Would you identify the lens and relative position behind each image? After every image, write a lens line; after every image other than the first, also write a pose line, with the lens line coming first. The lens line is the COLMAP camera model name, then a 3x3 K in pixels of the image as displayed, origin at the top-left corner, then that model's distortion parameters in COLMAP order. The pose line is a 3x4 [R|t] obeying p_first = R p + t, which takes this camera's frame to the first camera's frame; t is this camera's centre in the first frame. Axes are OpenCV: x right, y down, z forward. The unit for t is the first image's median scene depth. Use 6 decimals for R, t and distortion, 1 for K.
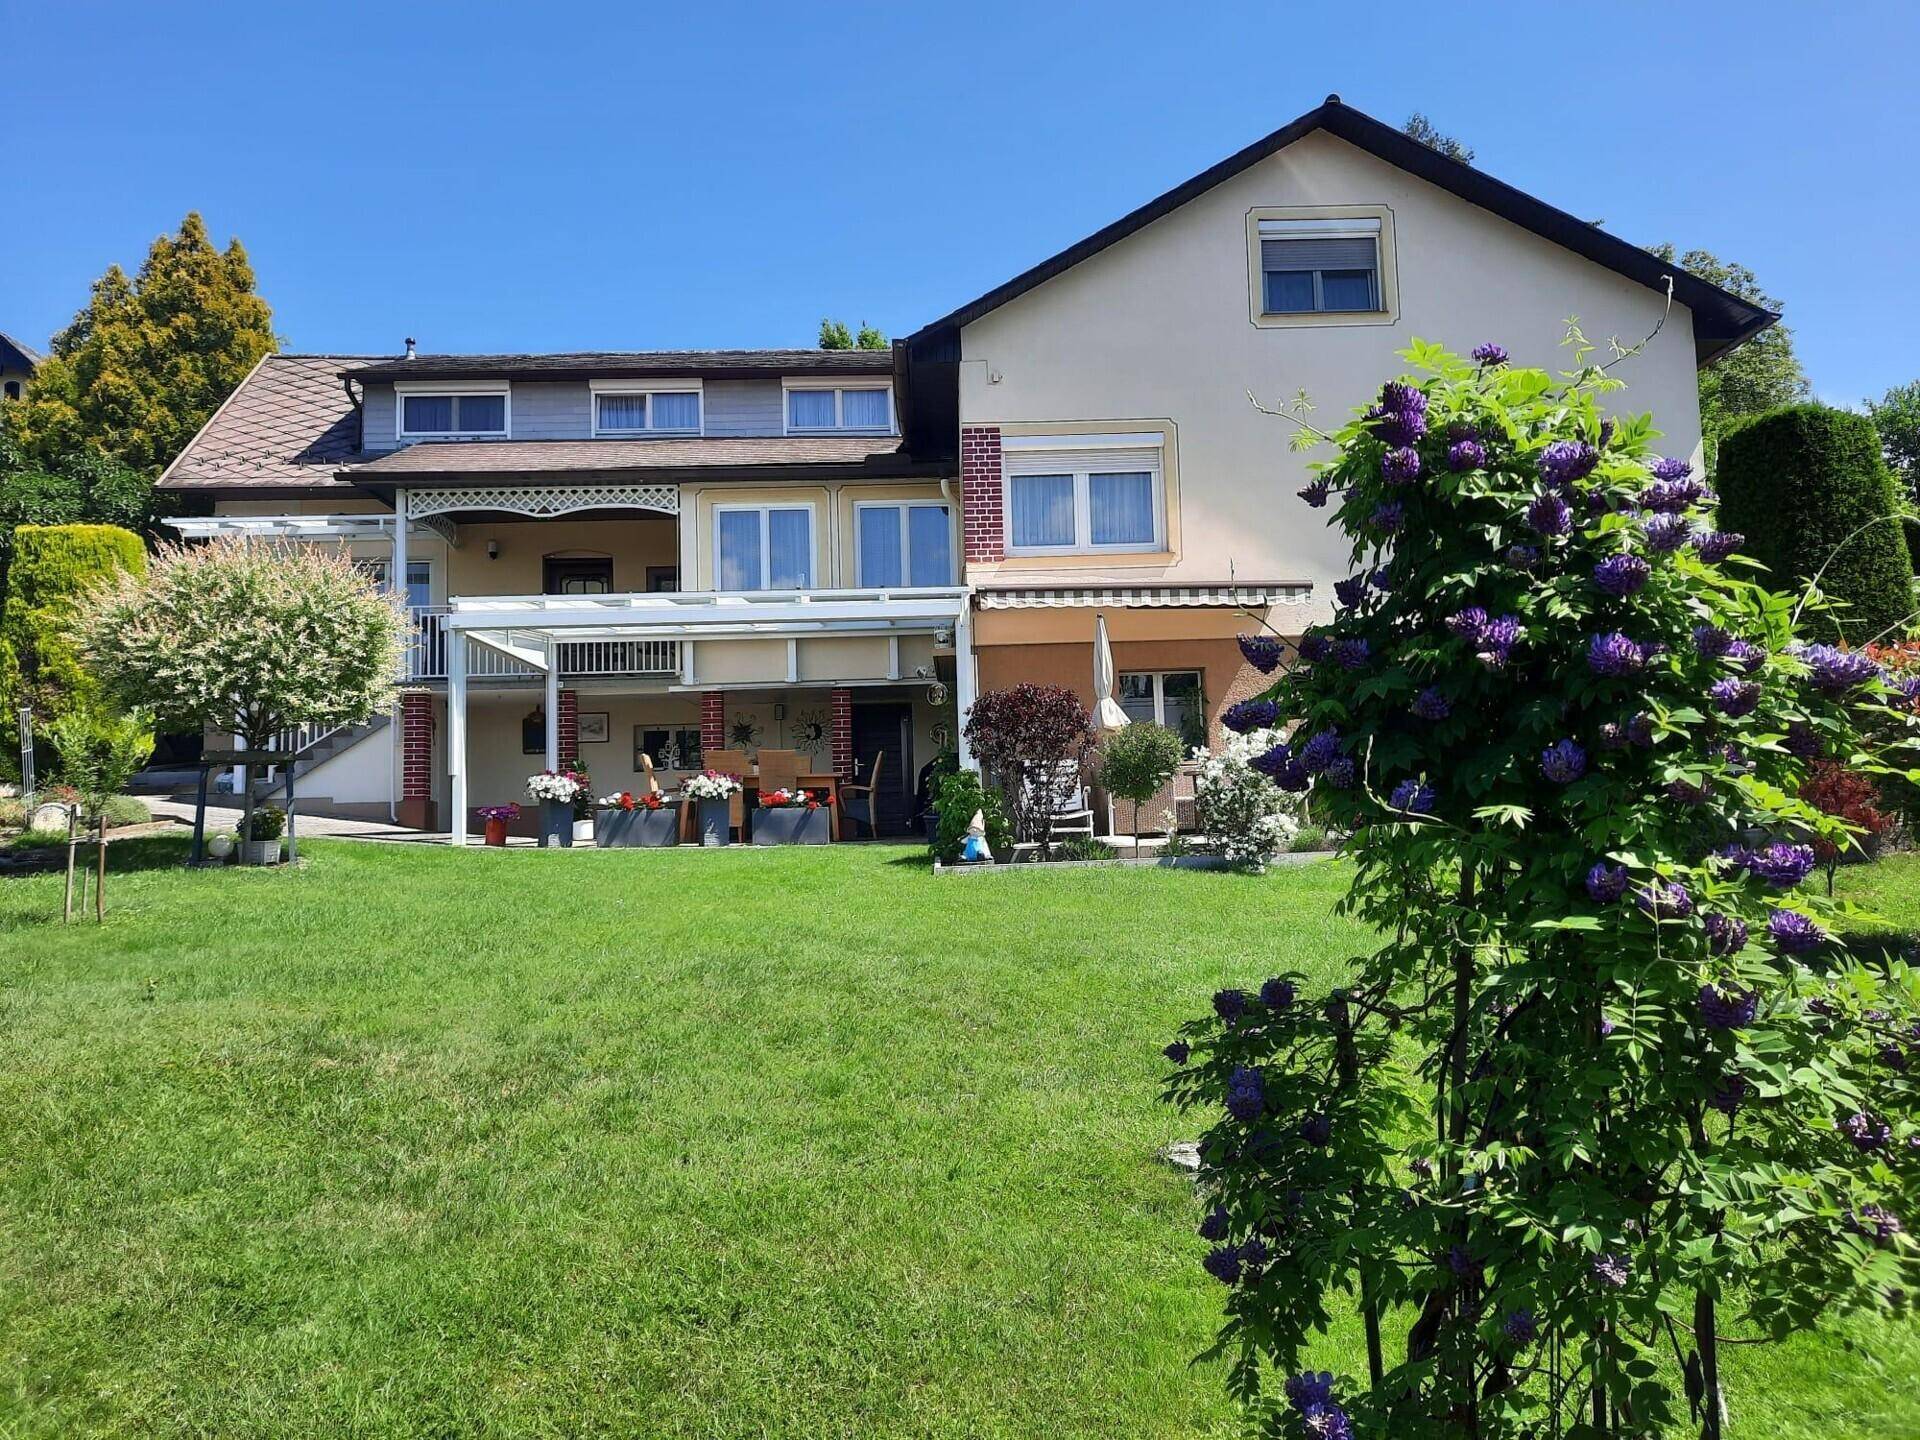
lens RADIAL K [[1394.2, 0, 978.4], [0, 1394.2, 701.7], [0, 0, 1]] dist [0.050500, -0.052766]
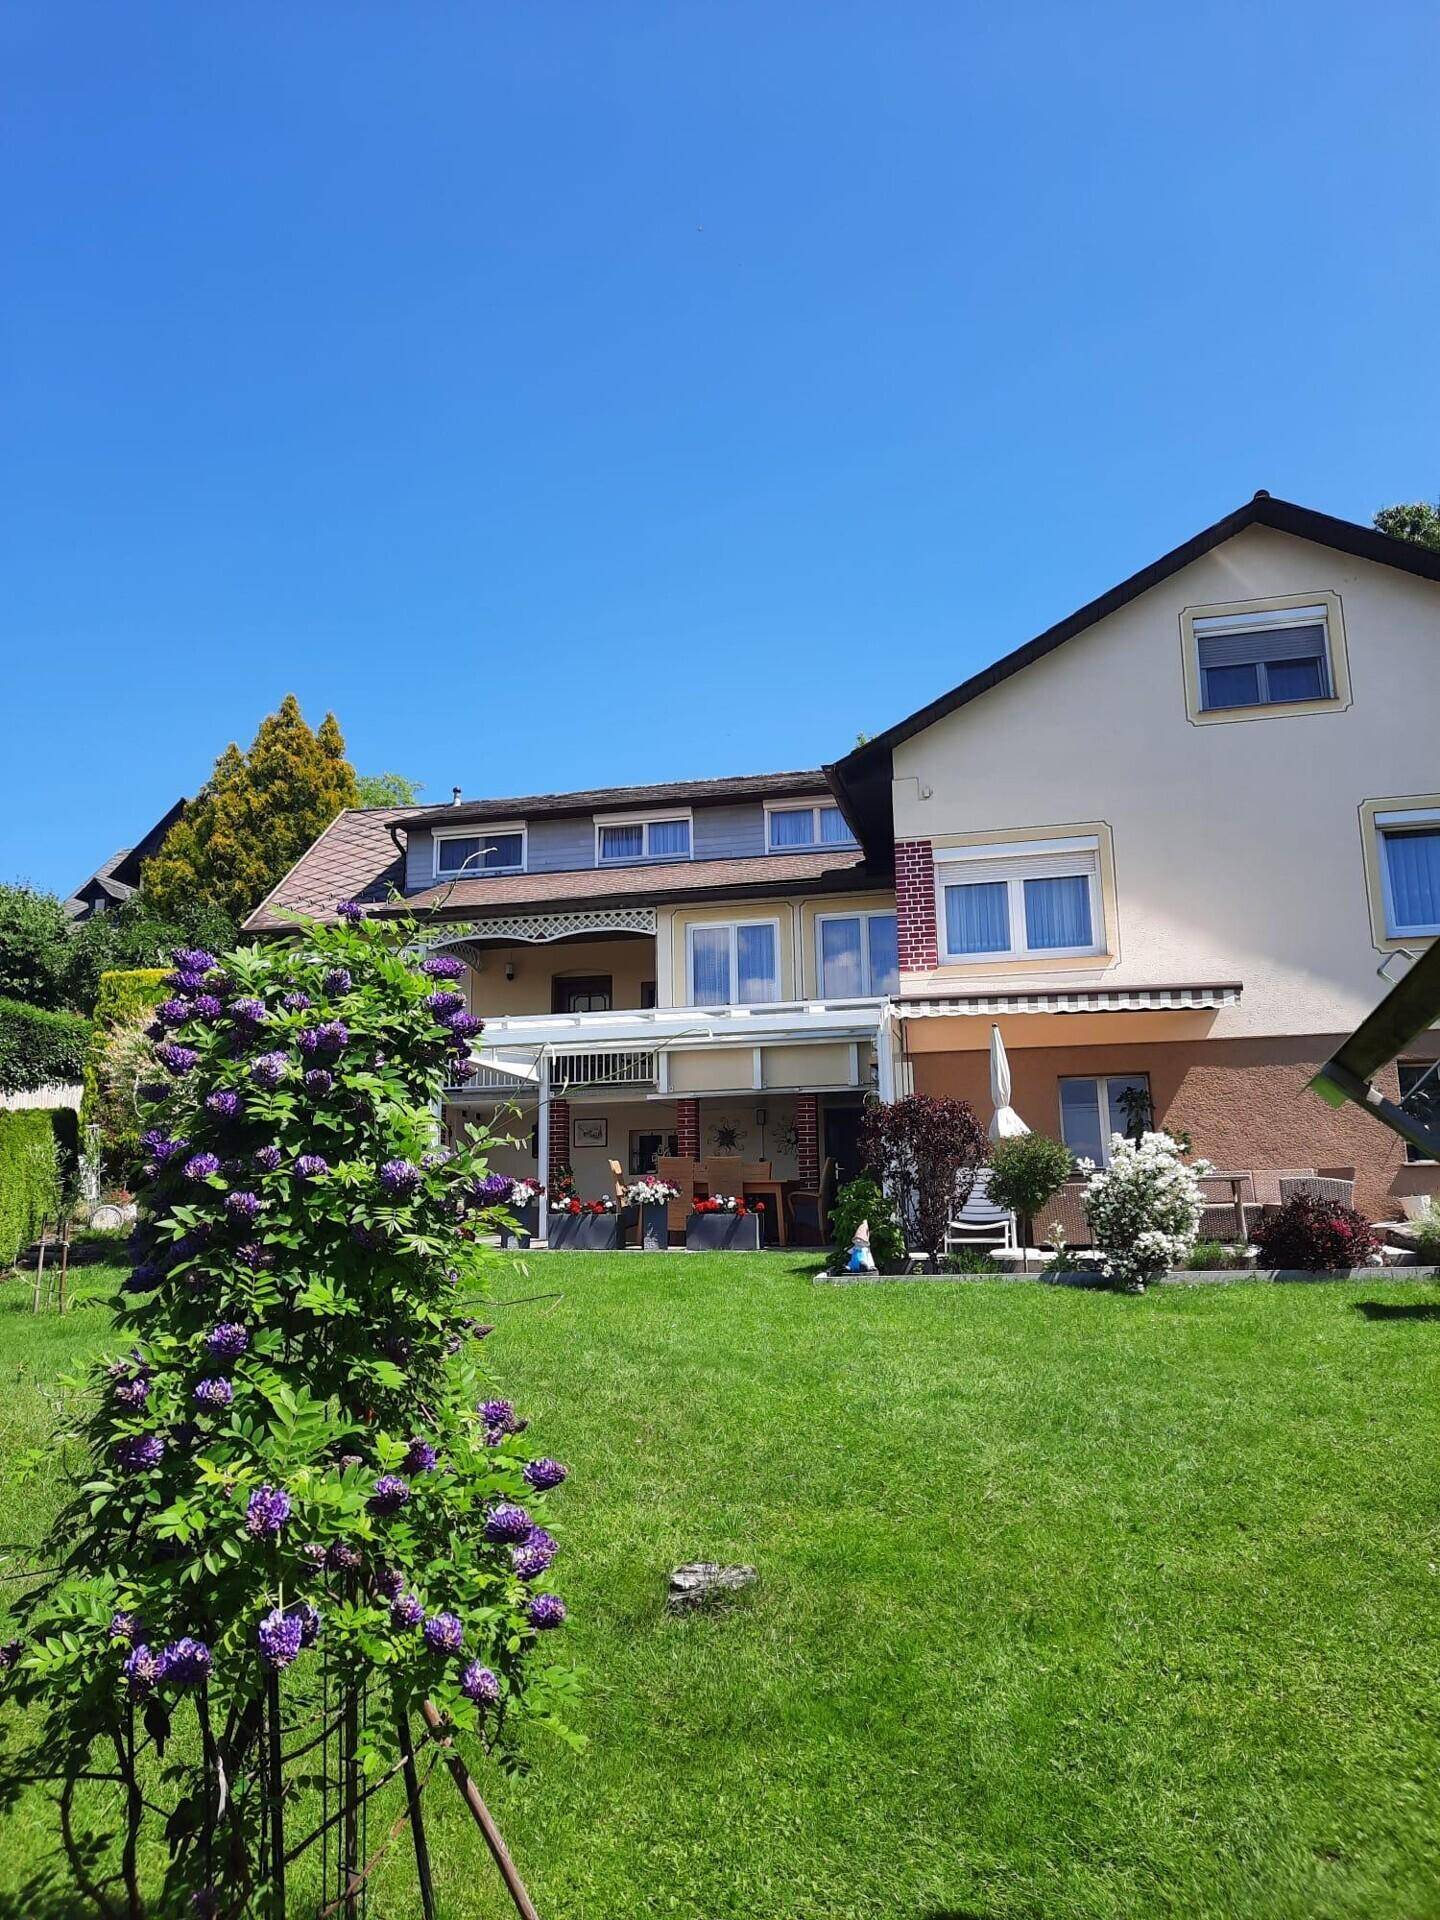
lens RADIAL K [[1394.2, 0, 719.4], [0, 1394.2, 958.2], [0, 0, 1]] dist [0.050500, -0.052766]
pose [[0.964440, -0.036948, -0.261708, 0.119686], [0.011087, 0.994965, -0.099612, -0.008660], [0.264071, 0.093168, 0.959993, -0.017921]]
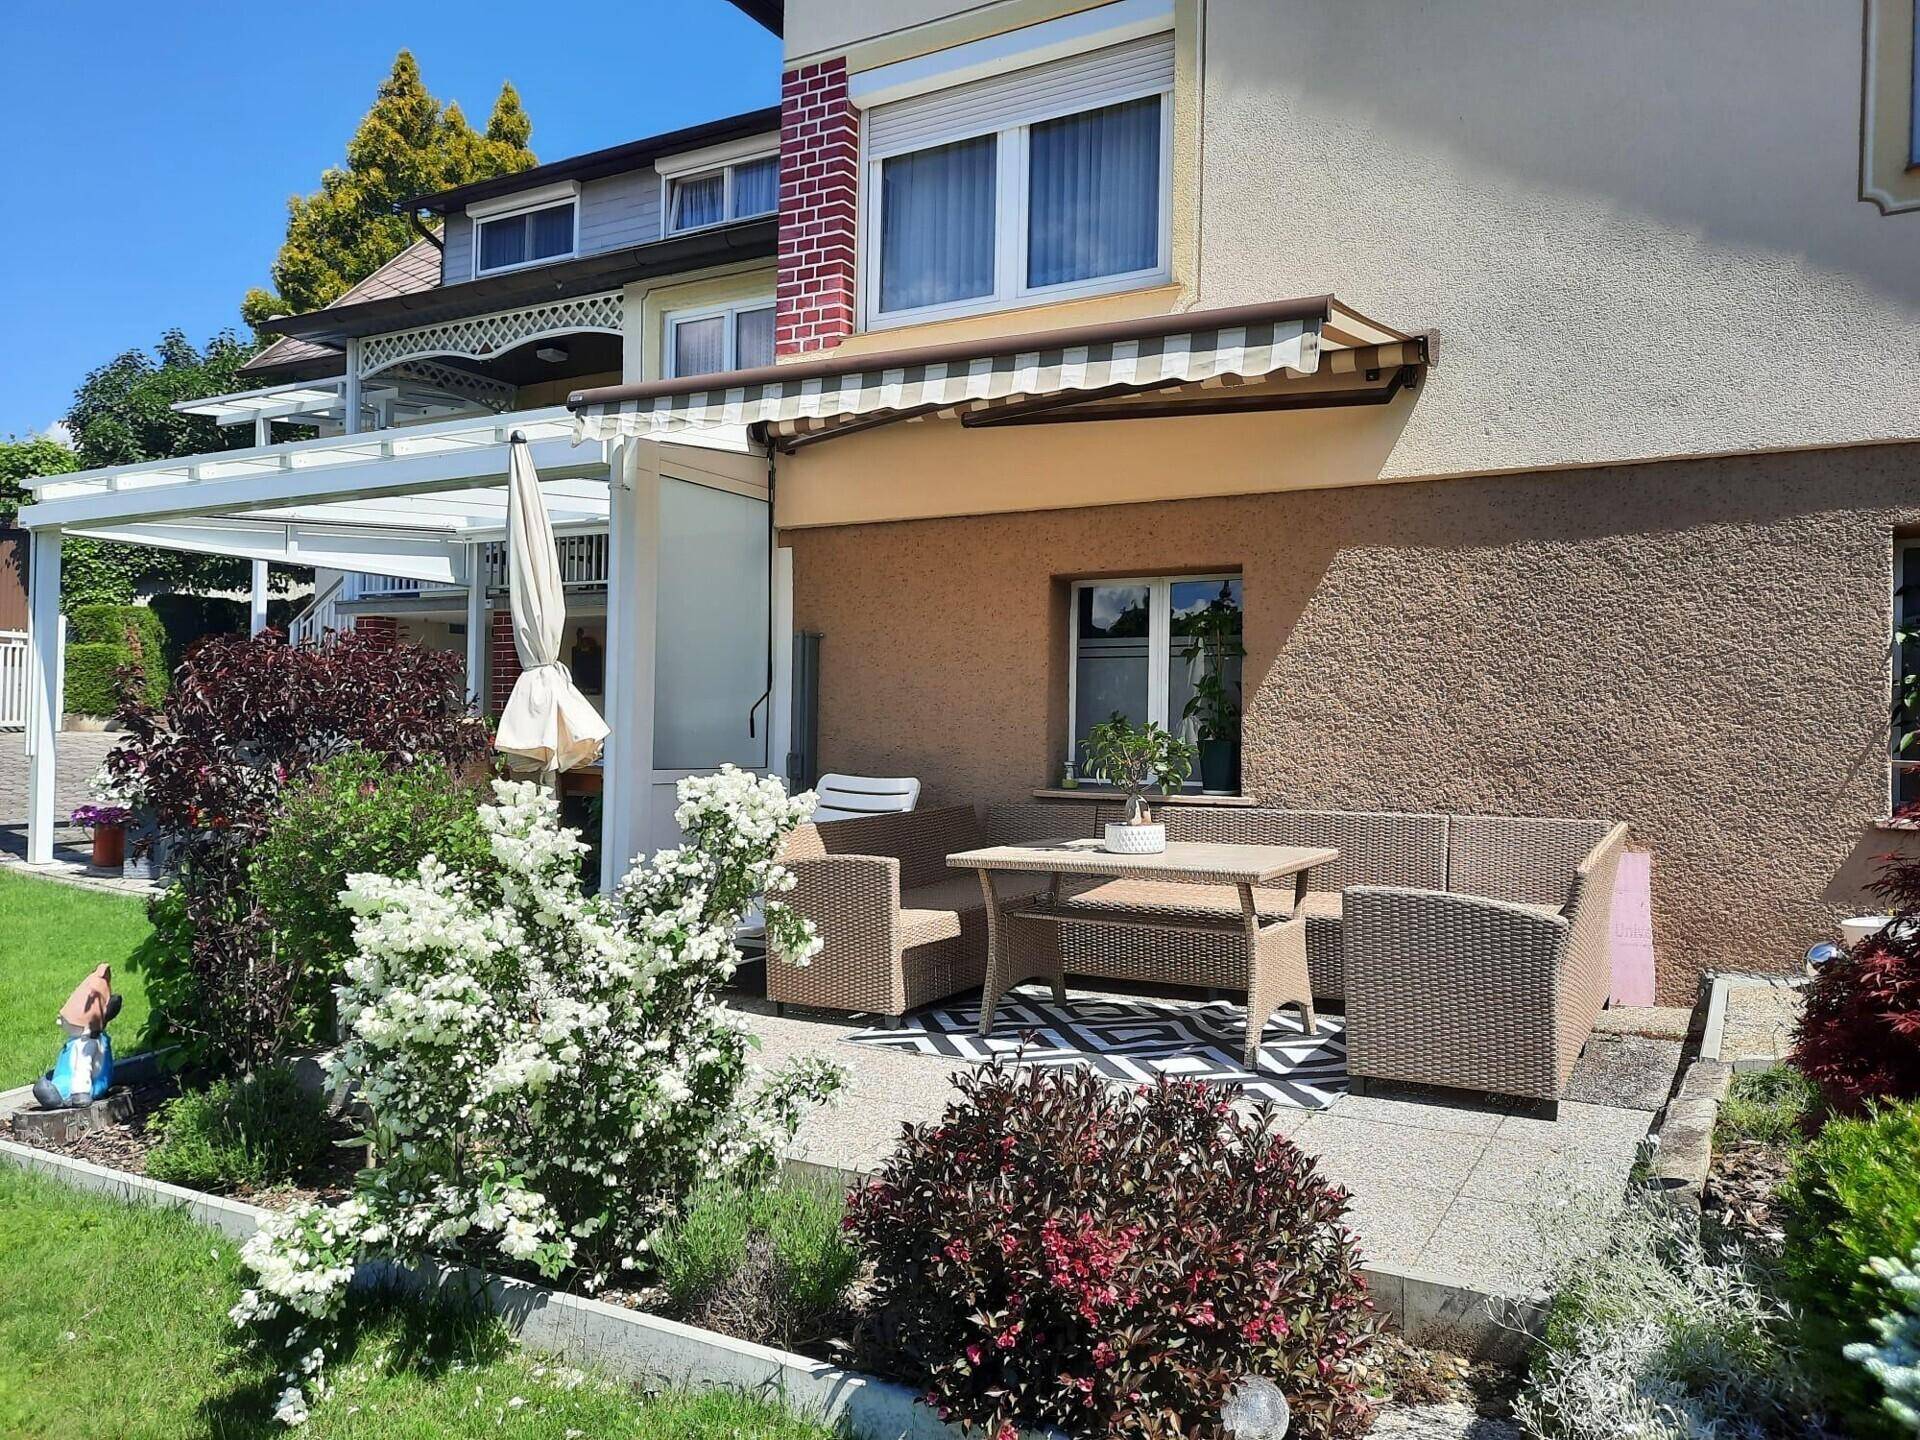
lens RADIAL K [[1394.2, 0, 981.0], [0, 1394.2, 718.8], [0, 0, 1]] dist [0.050500, -0.052766]
pose [[0.851354, 0.038424, -0.523182, 0.282401], [0.009622, 0.996002, 0.088806, -0.015396], [0.524503, -0.080640, 0.847581, 0.556738]]
